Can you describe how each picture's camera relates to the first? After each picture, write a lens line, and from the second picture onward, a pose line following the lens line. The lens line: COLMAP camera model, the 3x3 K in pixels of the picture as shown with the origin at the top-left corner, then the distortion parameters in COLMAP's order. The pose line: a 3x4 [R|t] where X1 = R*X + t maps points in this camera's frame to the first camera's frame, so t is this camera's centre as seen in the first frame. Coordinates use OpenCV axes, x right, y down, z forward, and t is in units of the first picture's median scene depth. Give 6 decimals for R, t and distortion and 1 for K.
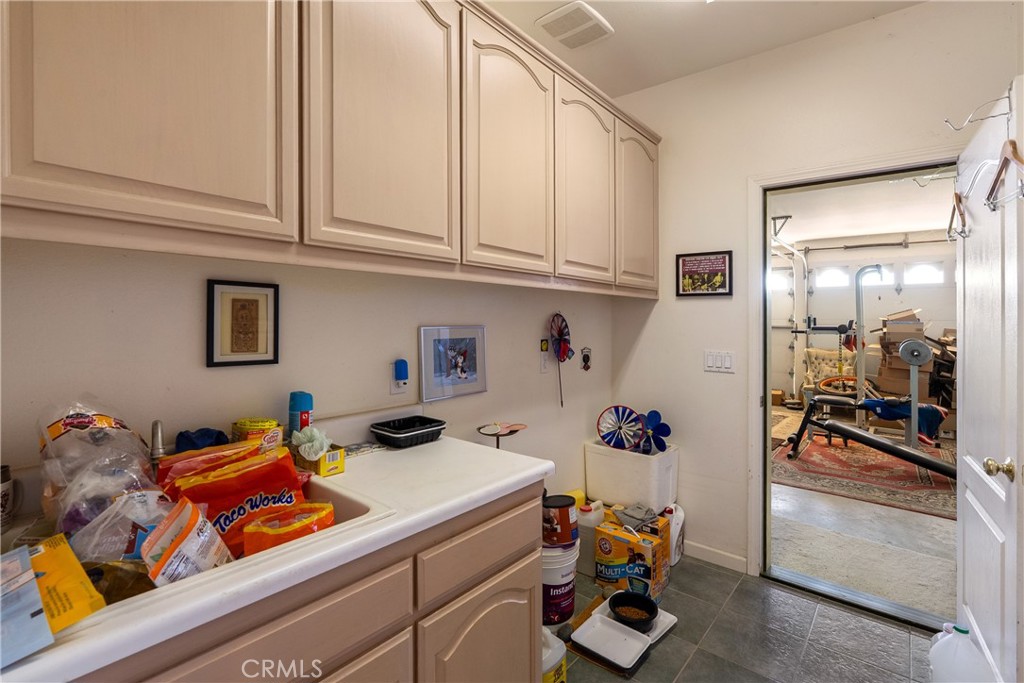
lens RADIAL K [[470.5, 0, 513.9], [0, 470.5, 333.0], [0, 0, 1]] dist [0.000713, 0.000124]
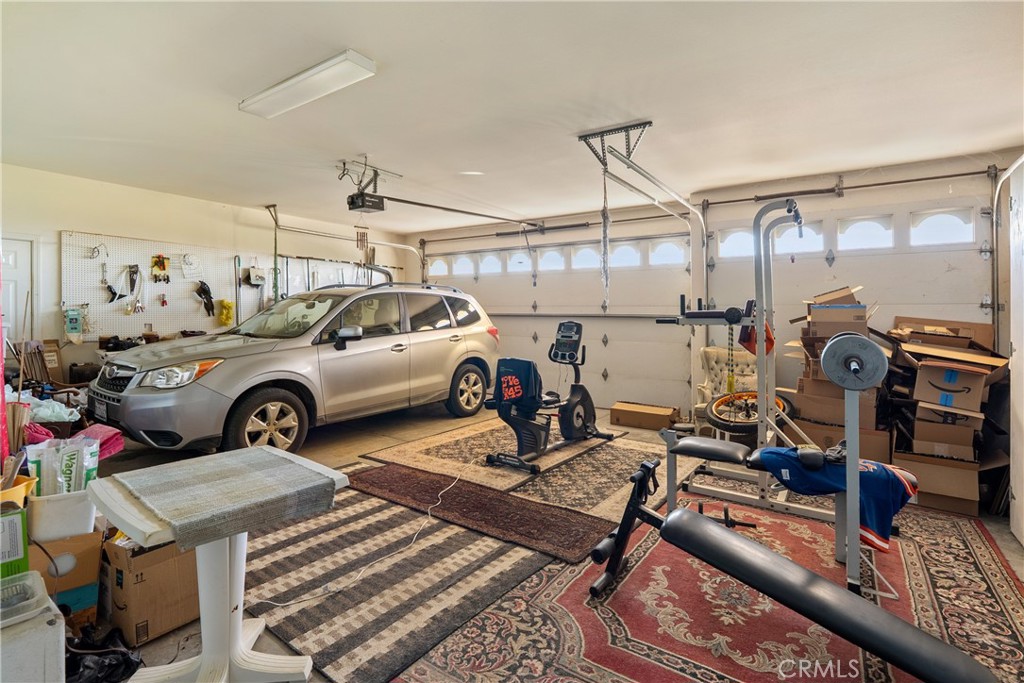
lens RADIAL K [[470.0, 0, 513.5], [0, 470.0, 326.4], [0, 0, 1]] dist [0.002583, 0.000280]
pose [[0.996945, -0.004815, 0.077953, 0.361886], [0.005157, 0.999978, -0.004193, 0.005401], [-0.077931, 0.004583, 0.996948, 0.422107]]
